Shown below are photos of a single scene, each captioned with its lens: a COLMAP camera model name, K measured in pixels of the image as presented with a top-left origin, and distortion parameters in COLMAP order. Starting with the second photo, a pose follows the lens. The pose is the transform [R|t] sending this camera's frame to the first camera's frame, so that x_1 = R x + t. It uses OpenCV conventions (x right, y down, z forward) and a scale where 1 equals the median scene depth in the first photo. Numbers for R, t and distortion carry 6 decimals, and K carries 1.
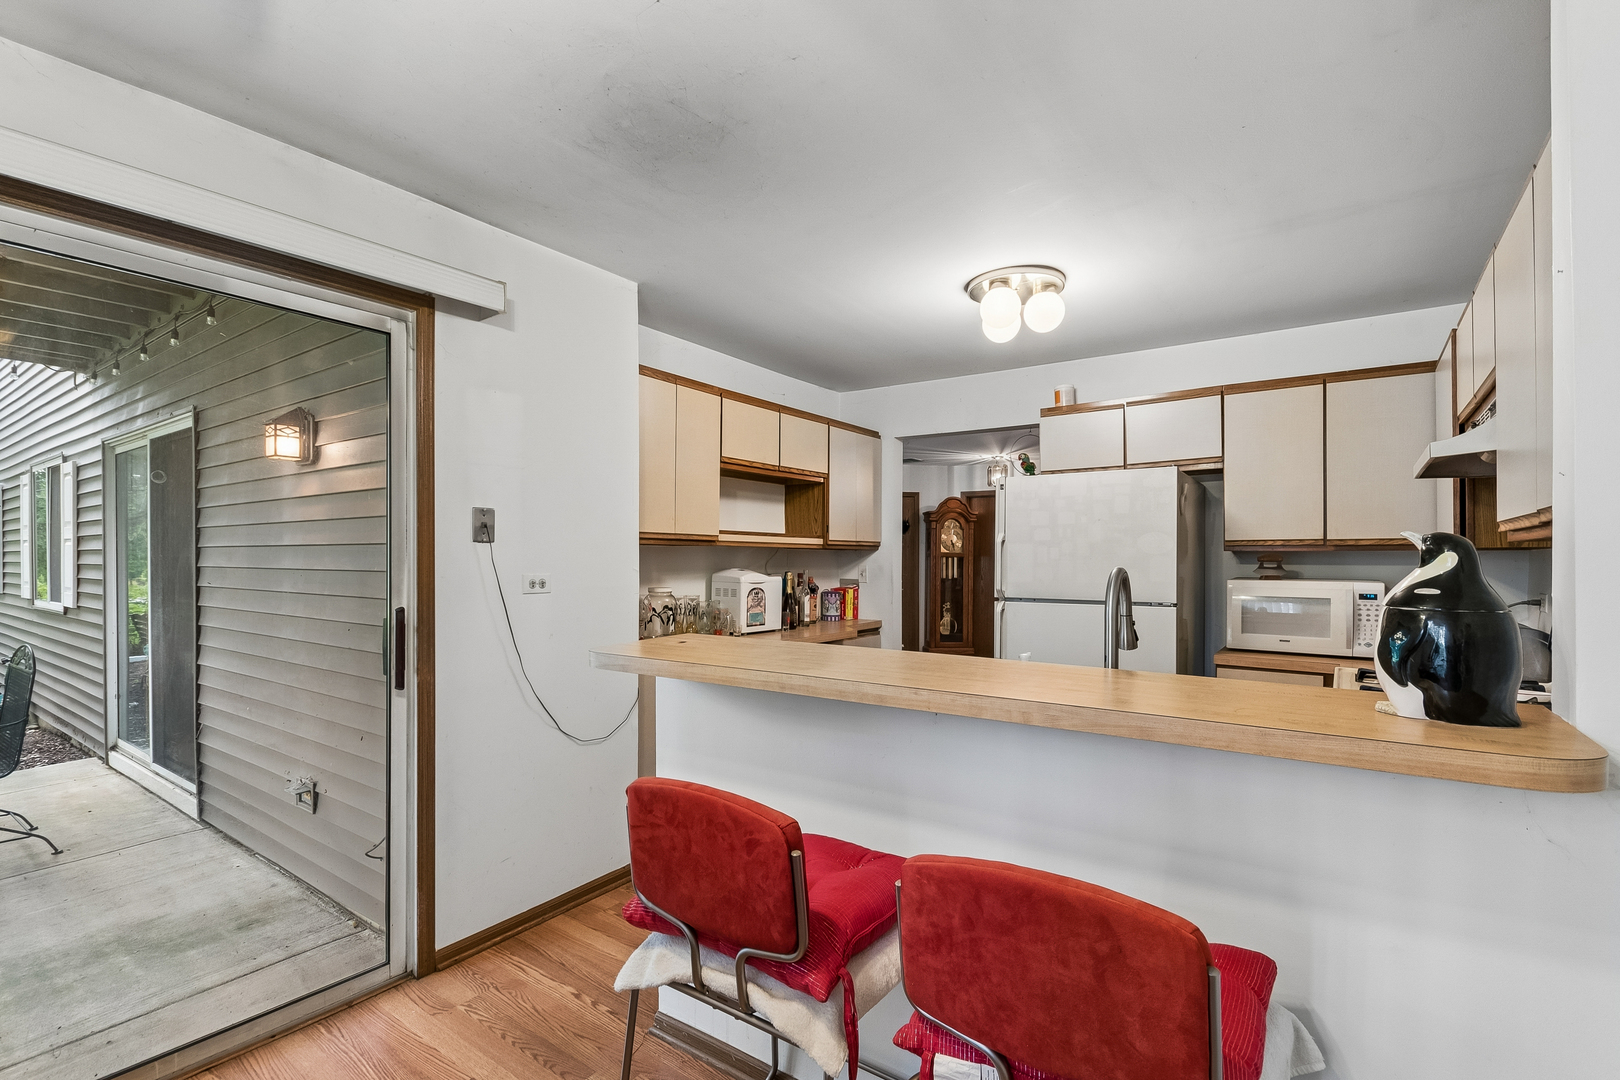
lens RADIAL K [[745.6, 0, 809.2], [0, 745.6, 552.3], [0, 0, 1]] dist [0.004579, -0.006713]
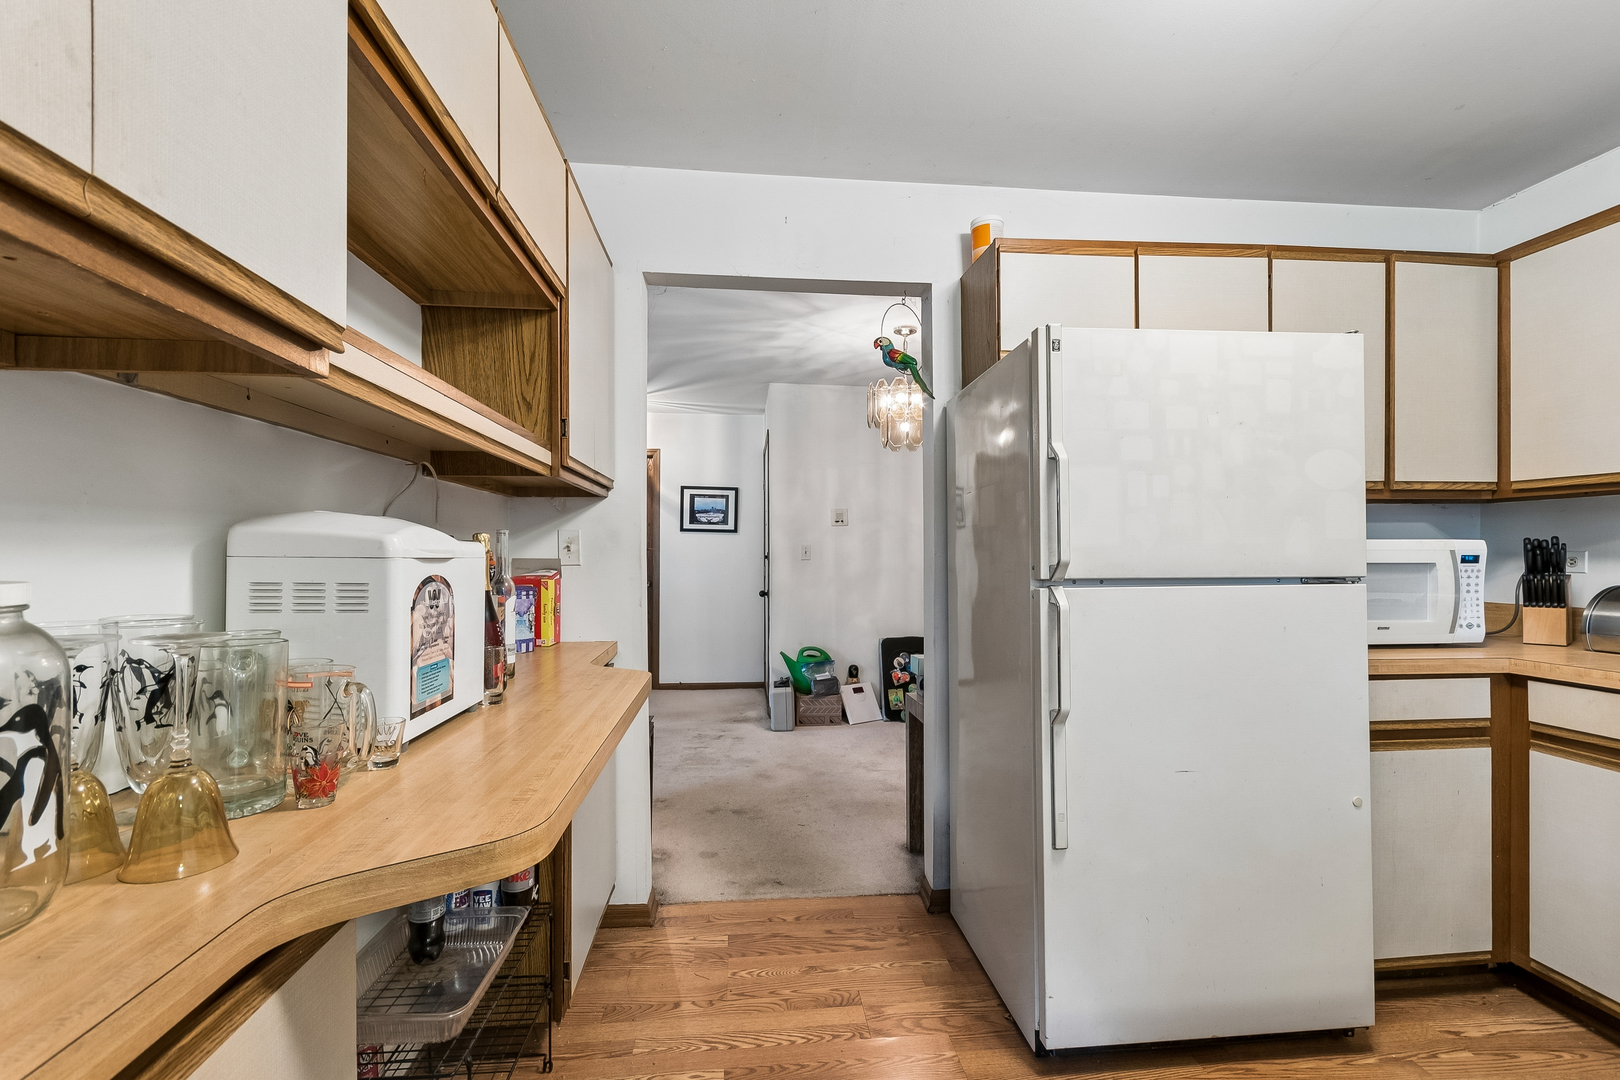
lens RADIAL K [[713.3, 0, 804.3], [0, 713.3, 544.8], [0, 0, 1]] dist [-0.002298, -0.000014]
pose [[0.752223, 0.001311, 0.658907, -0.146102], [0.000982, 0.999995, -0.003111, 0.036809], [-0.658907, 0.002987, 0.752218, 0.704168]]
